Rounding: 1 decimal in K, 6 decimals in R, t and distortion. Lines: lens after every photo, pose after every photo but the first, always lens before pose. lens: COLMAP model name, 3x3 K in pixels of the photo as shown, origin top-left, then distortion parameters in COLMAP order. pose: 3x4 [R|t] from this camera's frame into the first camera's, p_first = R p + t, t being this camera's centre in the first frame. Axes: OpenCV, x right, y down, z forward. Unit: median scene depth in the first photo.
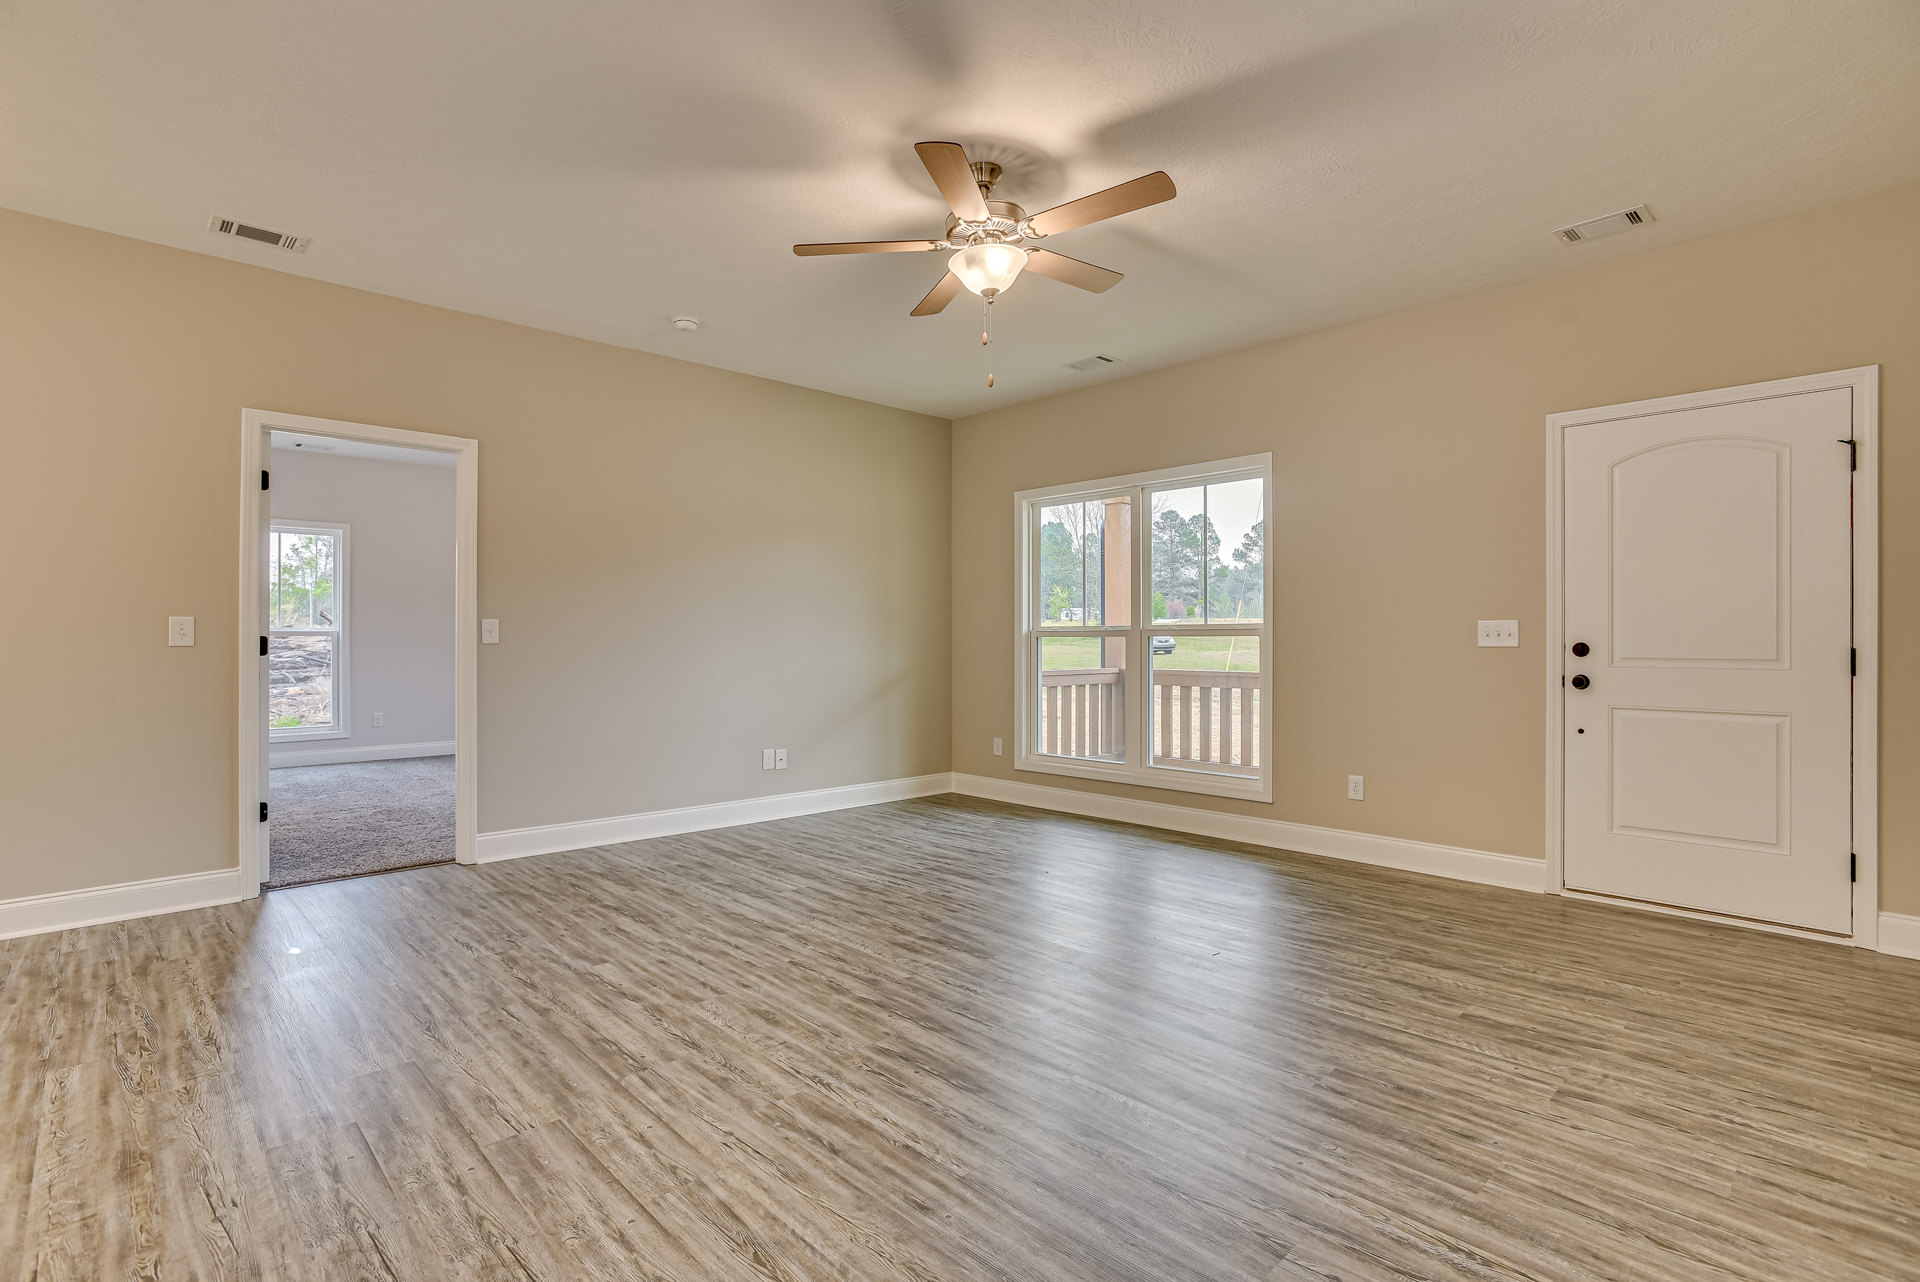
lens RADIAL K [[927.6, 0, 960.0], [0, 927.6, 641.0], [0, 0, 1]] dist [-0.037571, 0.019192]
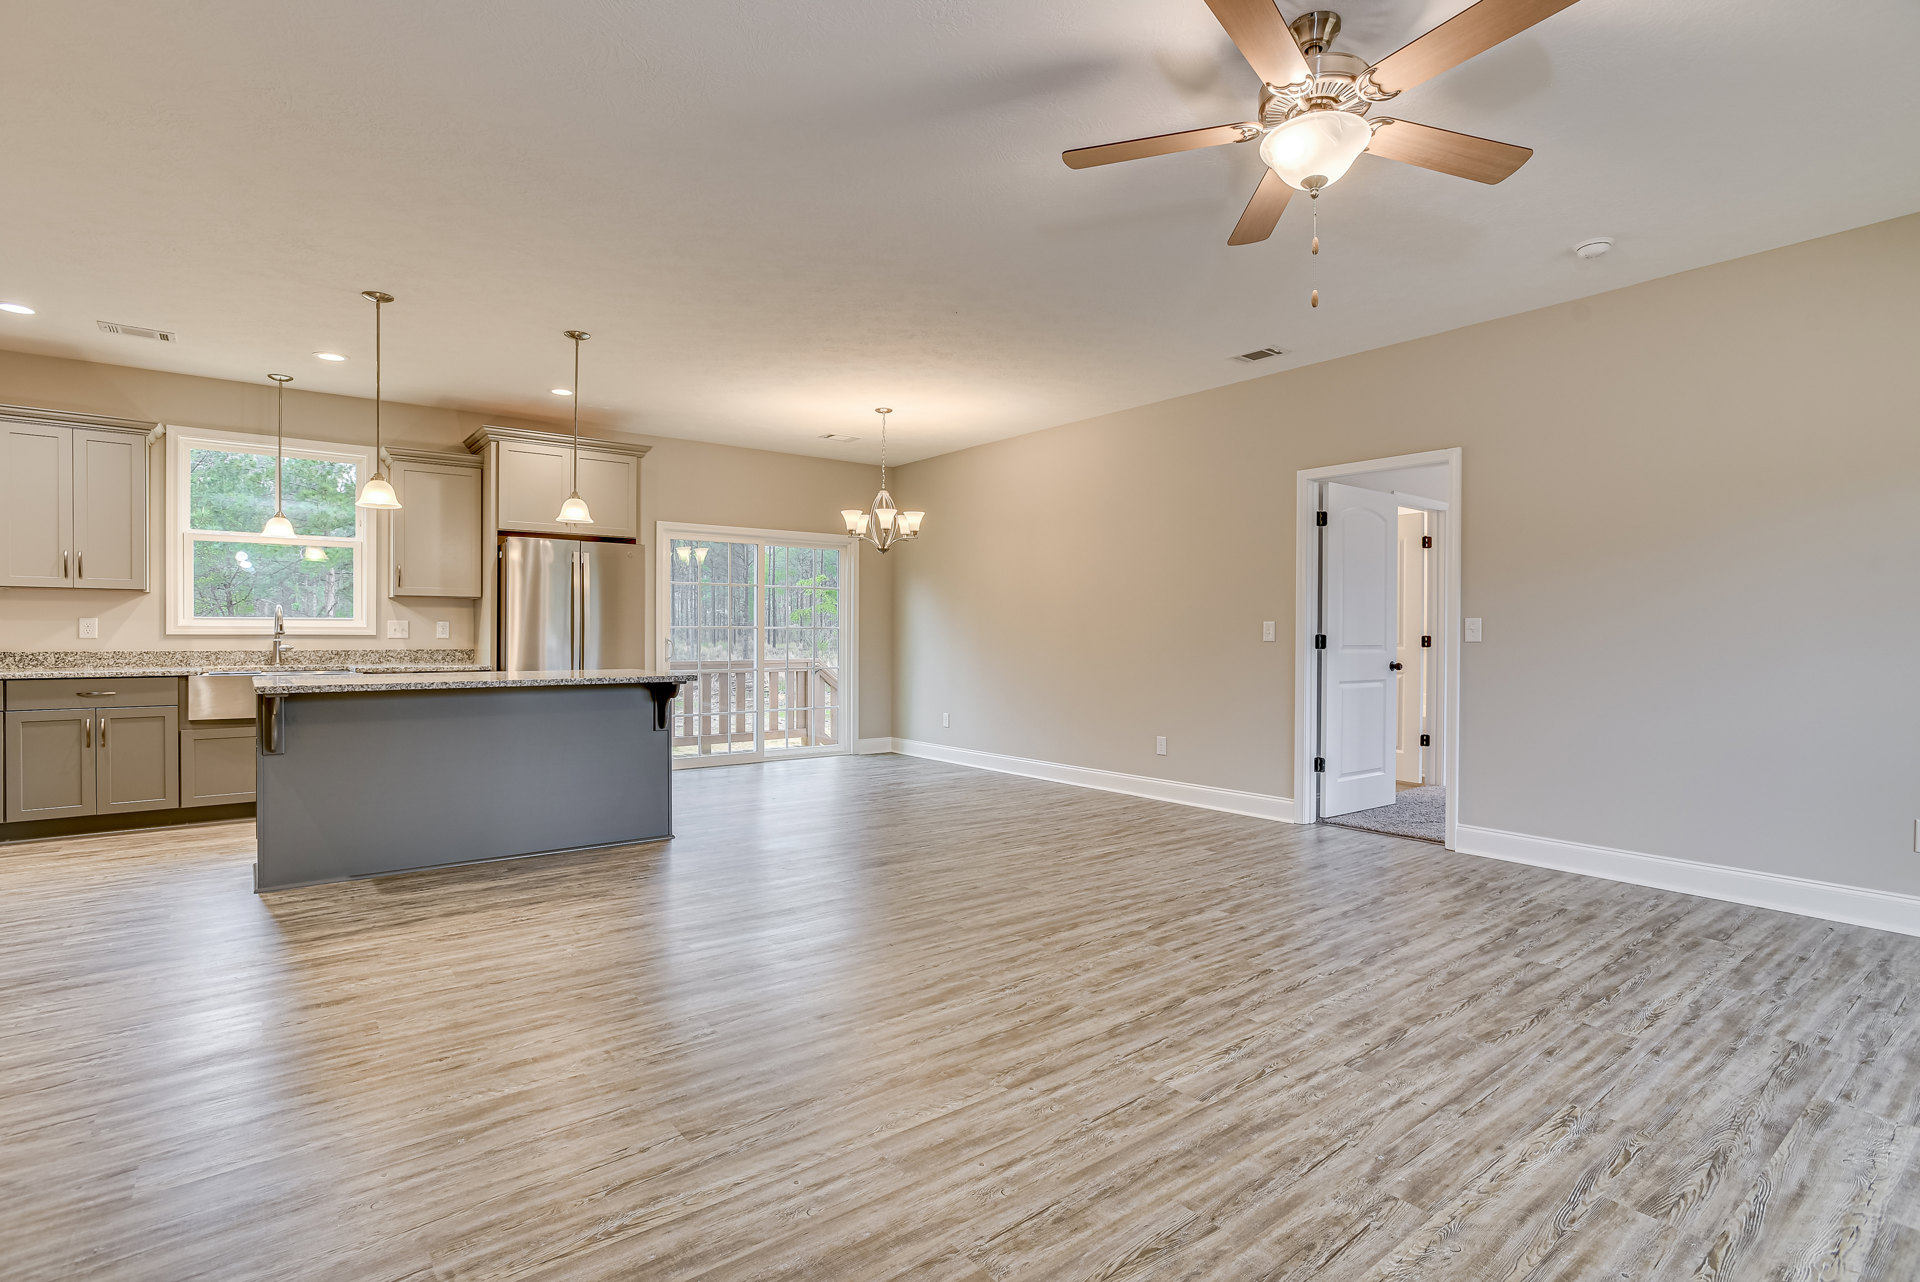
lens RADIAL K [[914.3, 0, 966.8], [0, 914.3, 637.7], [0, 0, 1]] dist [-0.035170, 0.021742]
pose [[-0.099094, 0.000931, -0.995078, 0.757393], [-0.004368, 0.999990, 0.001371, -0.000031], [0.995068, 0.004483, -0.099089, 0.742301]]
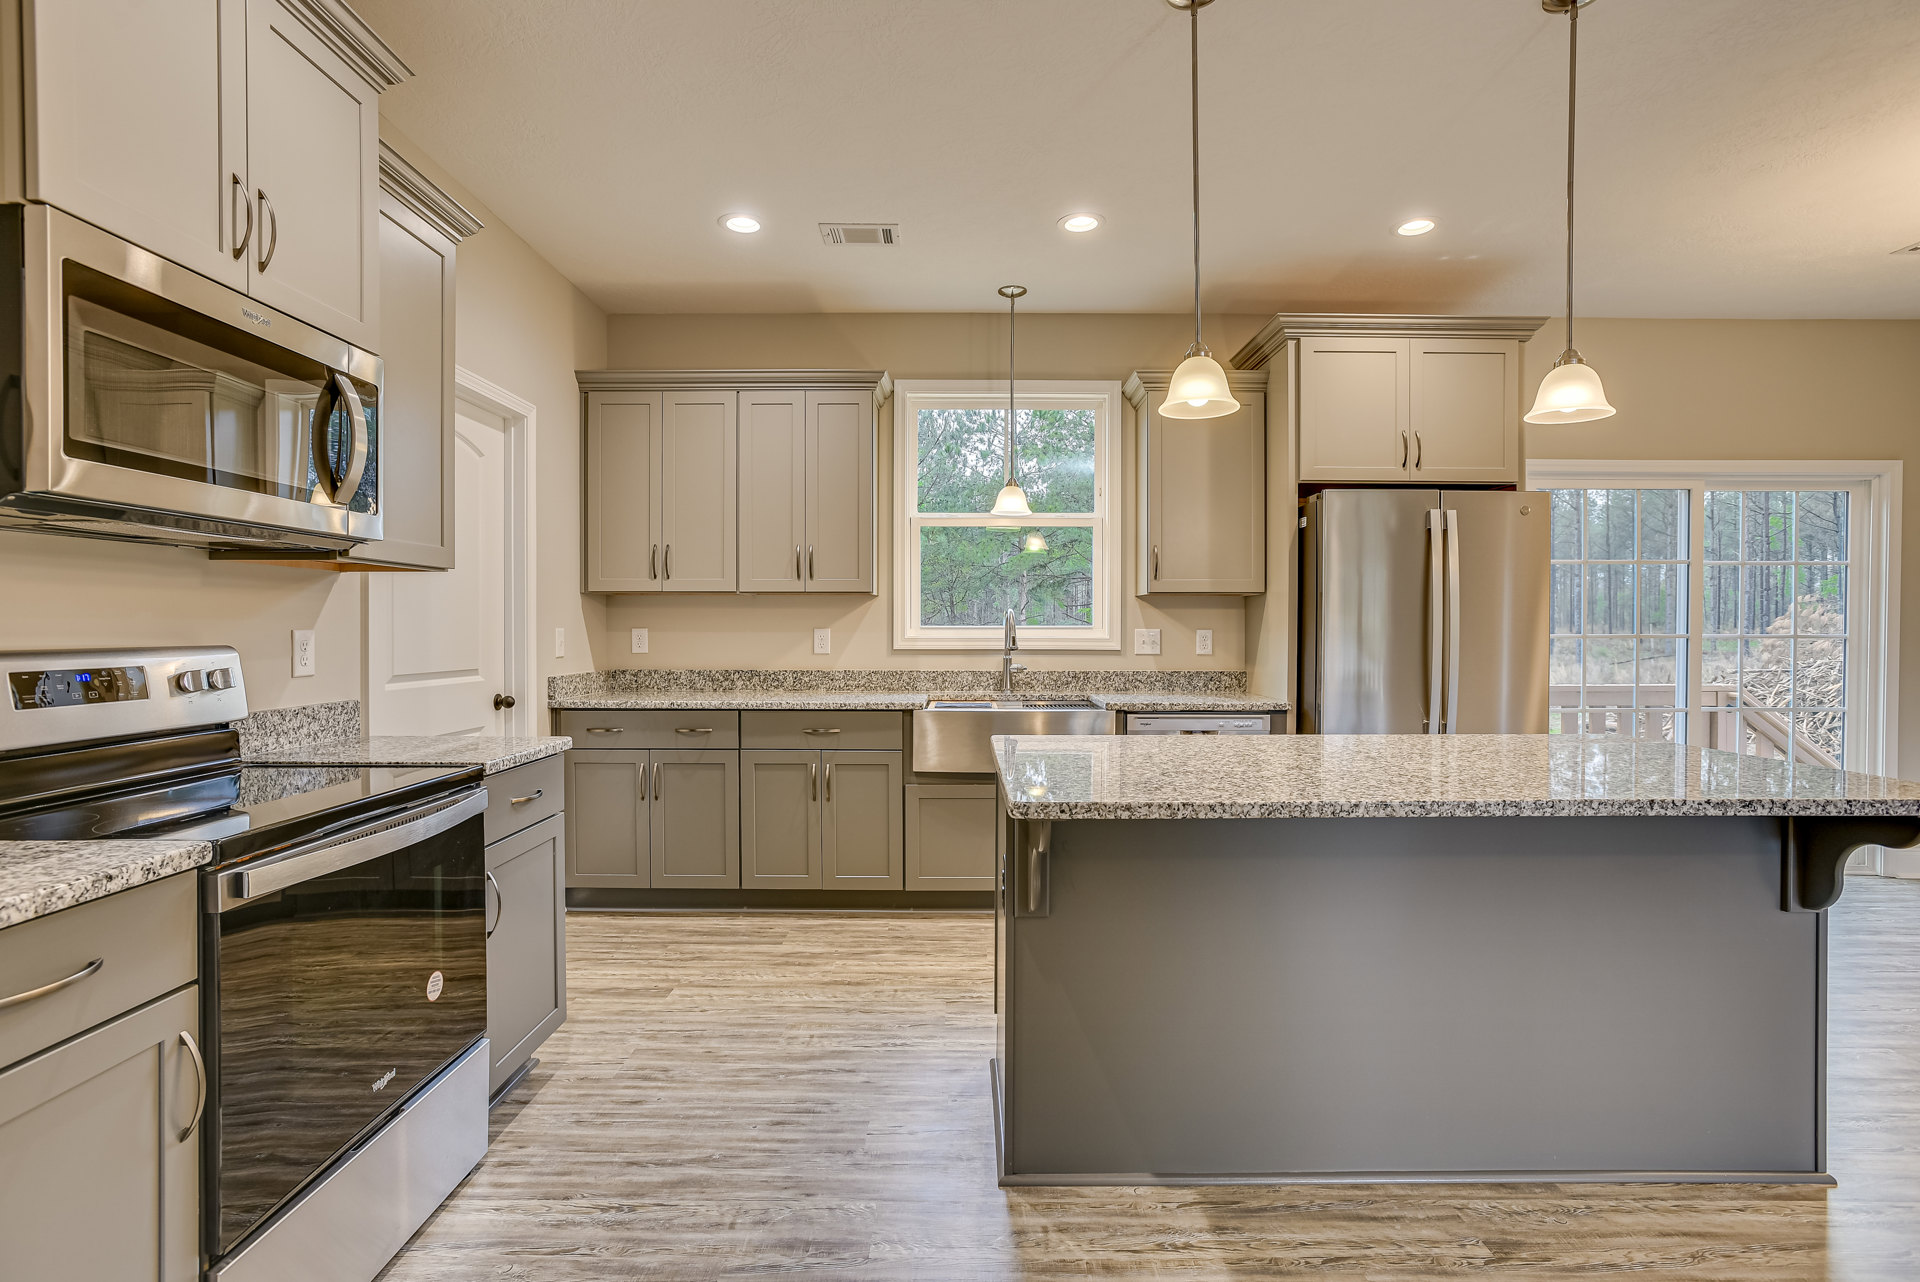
lens RADIAL K [[929.7, 0, 990.1], [0, 929.7, 628.7], [0, 0, 1]] dist [0.004321, 0.000574]
pose [[-0.675431, -0.000612, -0.737423, 0.148900], [-0.004103, 0.999987, 0.002928, -0.031035], [0.737411, 0.005003, -0.675425, 0.121027]]
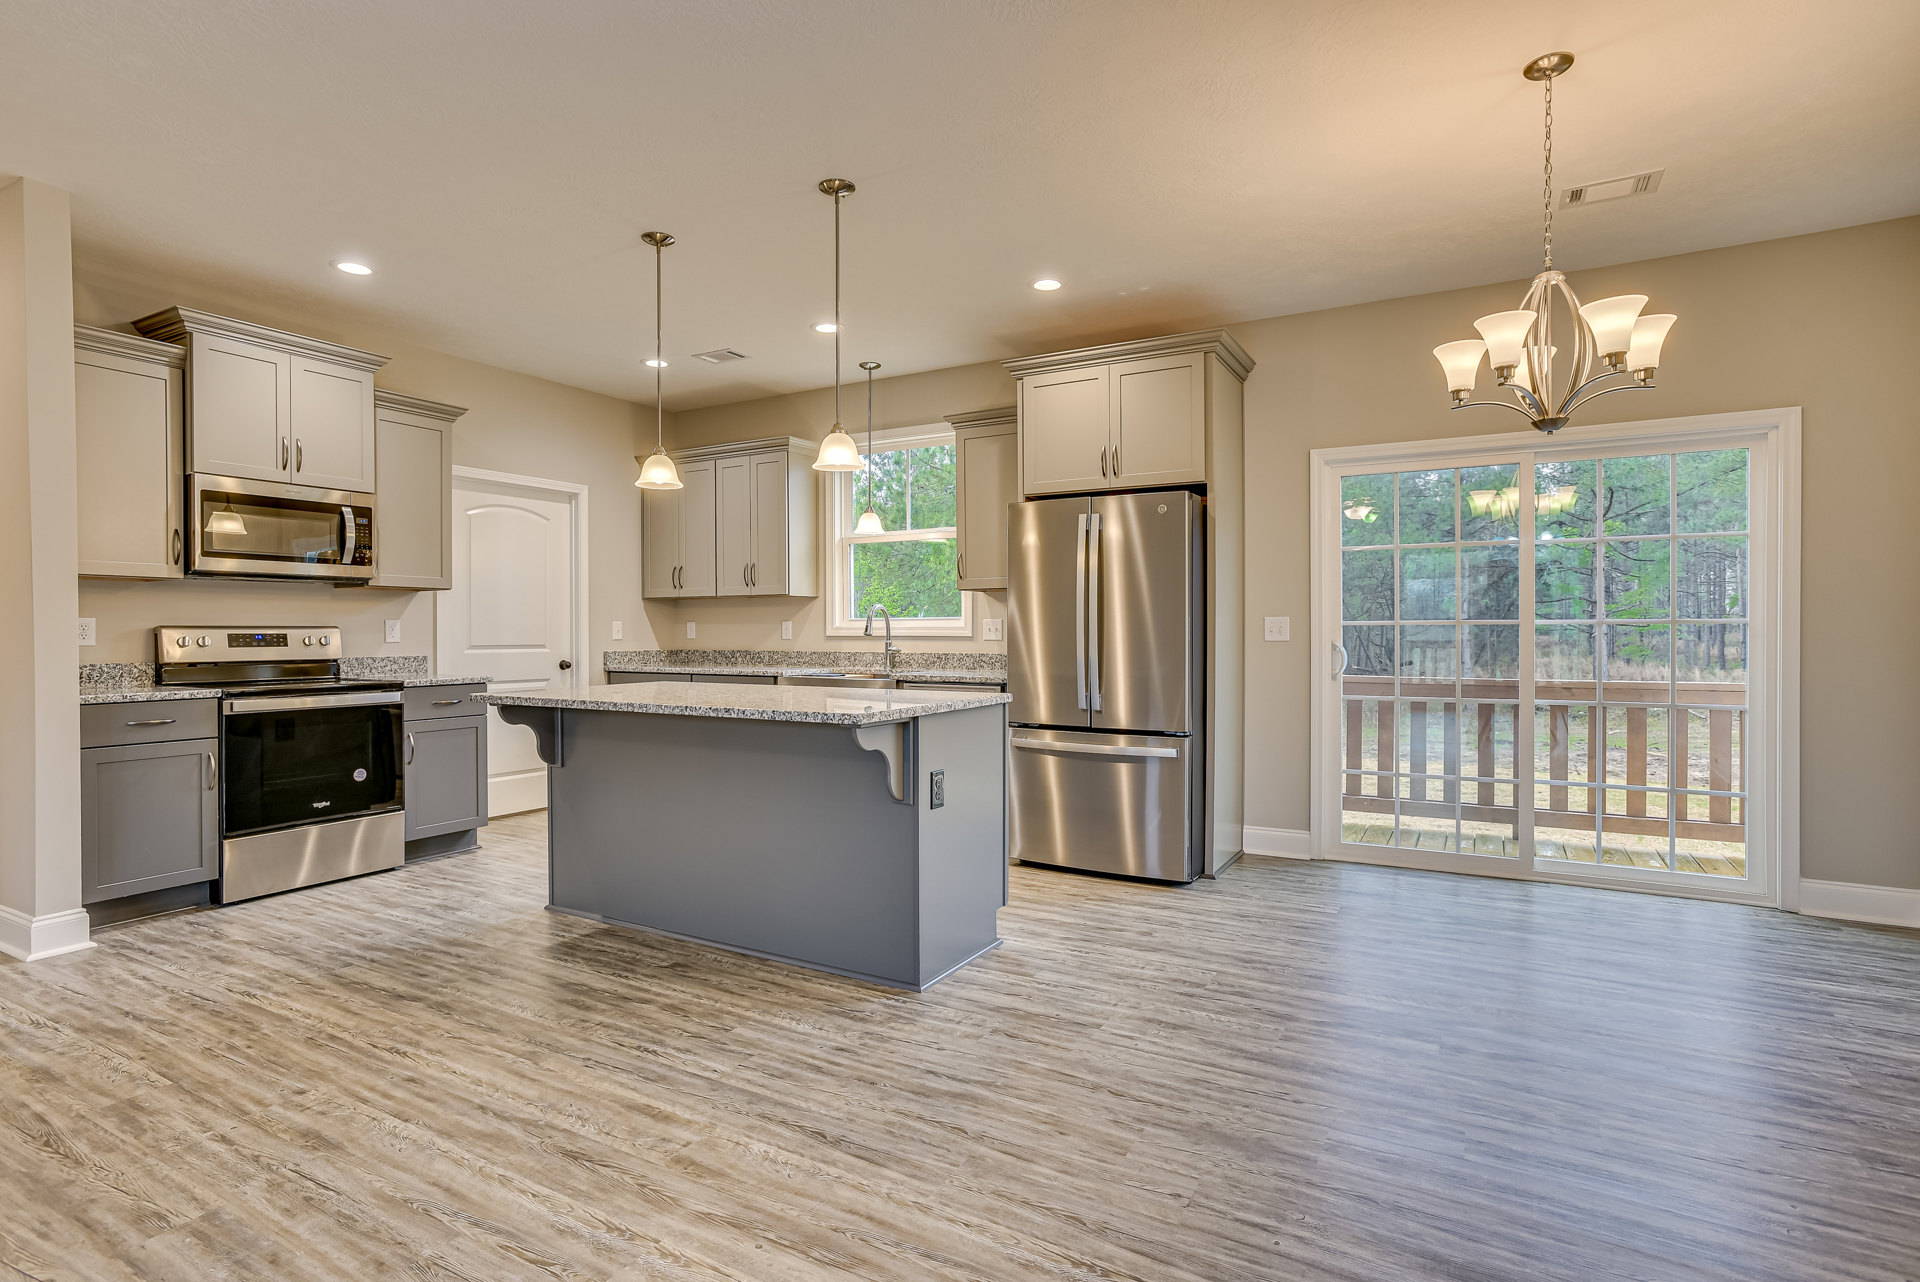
lens RADIAL K [[969.5, 0, 971.2], [0, 969.5, 642.6], [0, 0, 1]] dist [-0.035323, 0.026162]
pose [[-0.957734, 0.005412, -0.287606, -0.467653], [0.001558, 0.999906, 0.013630, -0.009452], [0.287652, 0.012605, -0.957652, 1.001636]]
